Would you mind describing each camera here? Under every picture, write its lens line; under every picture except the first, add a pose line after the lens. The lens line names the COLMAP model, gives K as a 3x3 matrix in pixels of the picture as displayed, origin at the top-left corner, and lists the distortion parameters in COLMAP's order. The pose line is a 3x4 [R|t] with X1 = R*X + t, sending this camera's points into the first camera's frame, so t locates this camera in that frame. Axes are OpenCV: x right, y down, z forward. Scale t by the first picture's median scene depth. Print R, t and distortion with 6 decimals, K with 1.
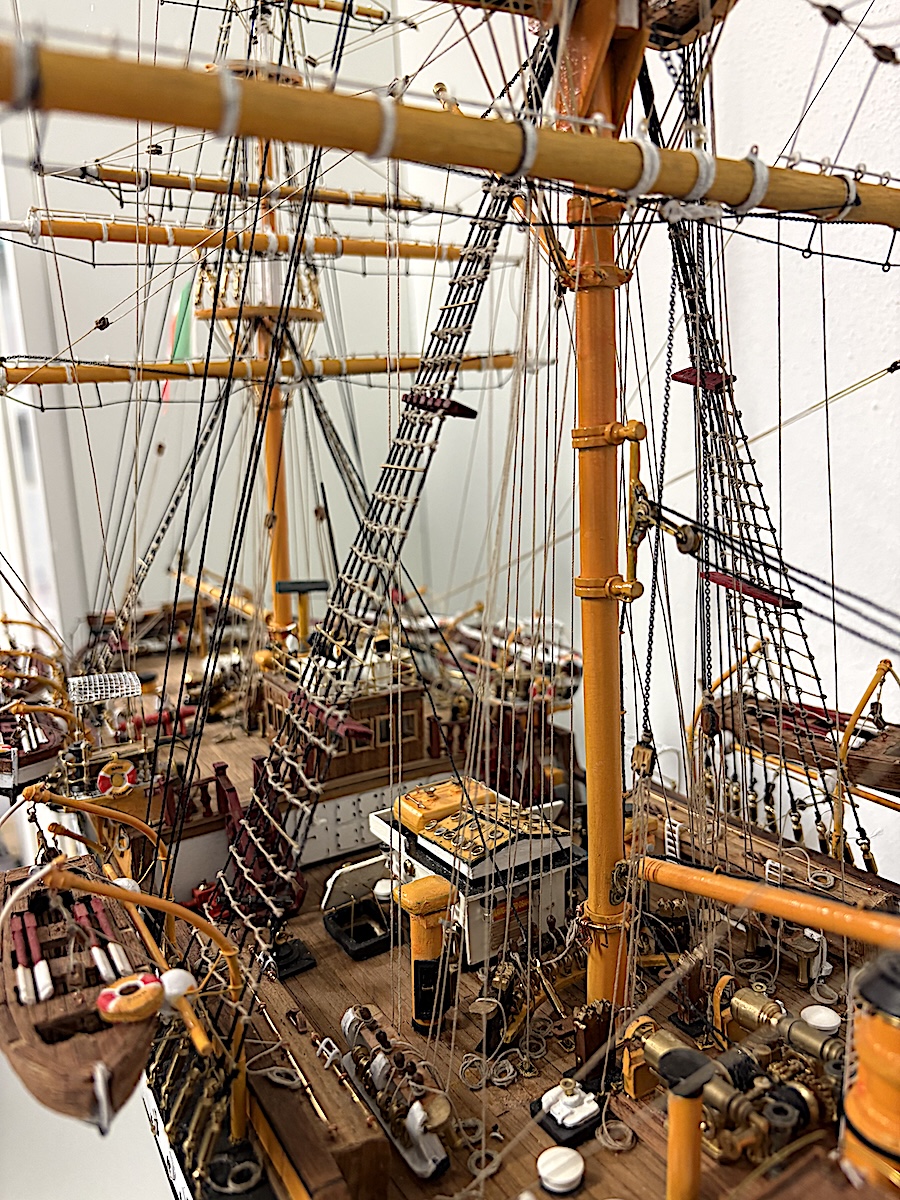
lens RADIAL K [[953.6, 0, 439.2], [0, 953.6, 600.9], [0, 0, 1]] dist [0.000269, -0.001798]
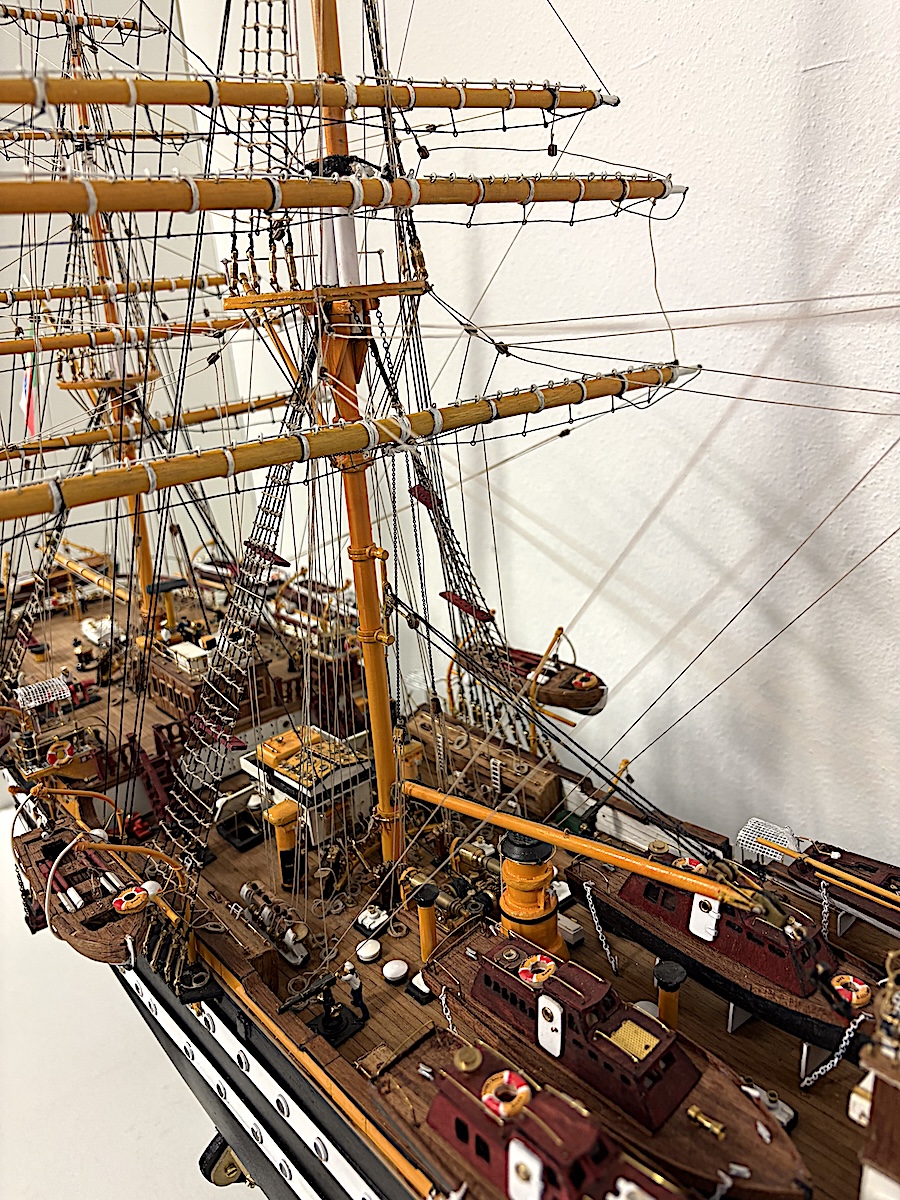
lens RADIAL K [[953.6, 0, 439.2], [0, 953.6, 600.9], [0, 0, 1]] dist [0.000269, -0.001798]
pose [[0.981199, -0.090500, 0.170463, 0.003810], [0.060884, 0.983286, 0.171584, -0.359628], [-0.183142, -0.157980, 0.970310, -0.671891]]
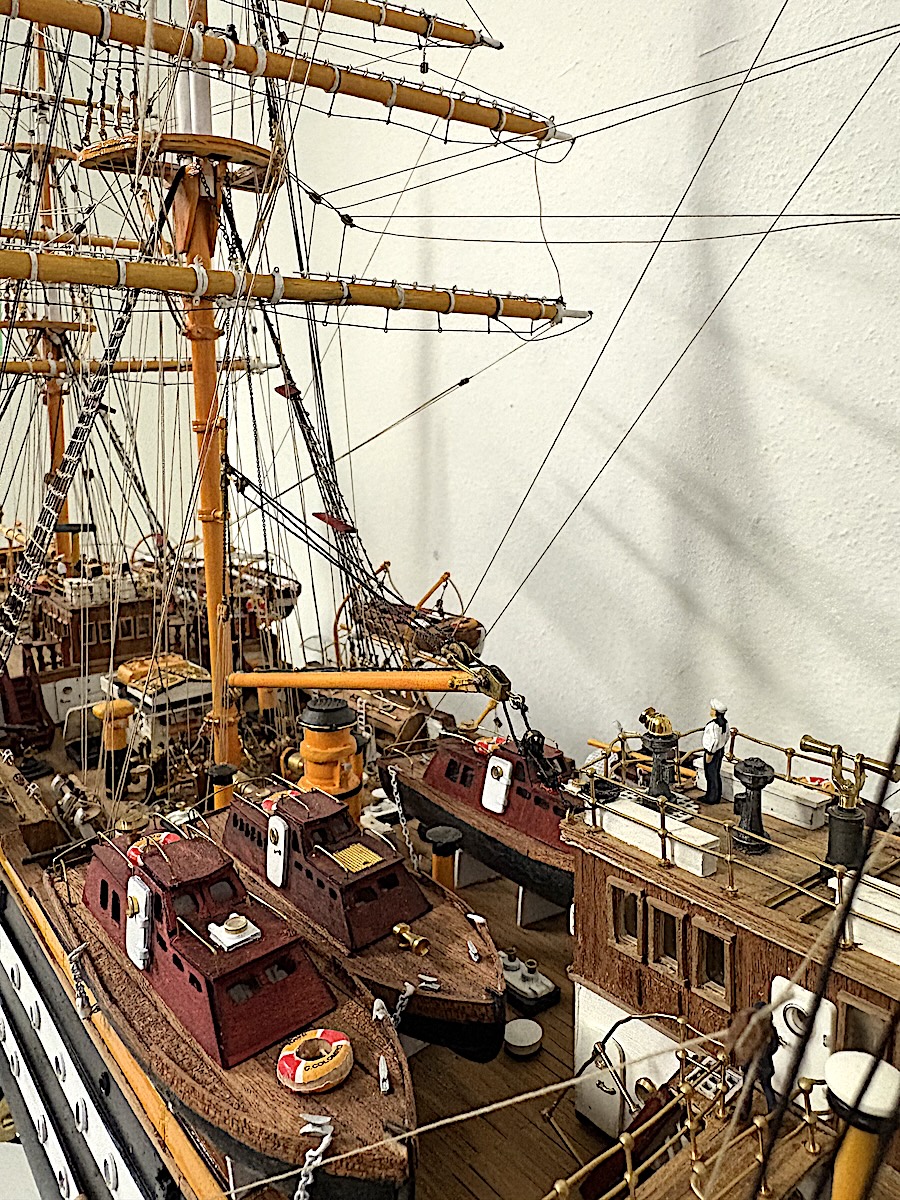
lens RADIAL K [[938.1, 0, 435.1], [0, 938.1, 560.3], [0, 0, 1]] dist [0.005525, -0.001133]
pose [[0.992334, 0.005201, 0.123476, 0.354417], [-0.003140, 0.999853, -0.016885, 0.092341], [-0.123545, 0.016368, 0.992204, -0.679254]]
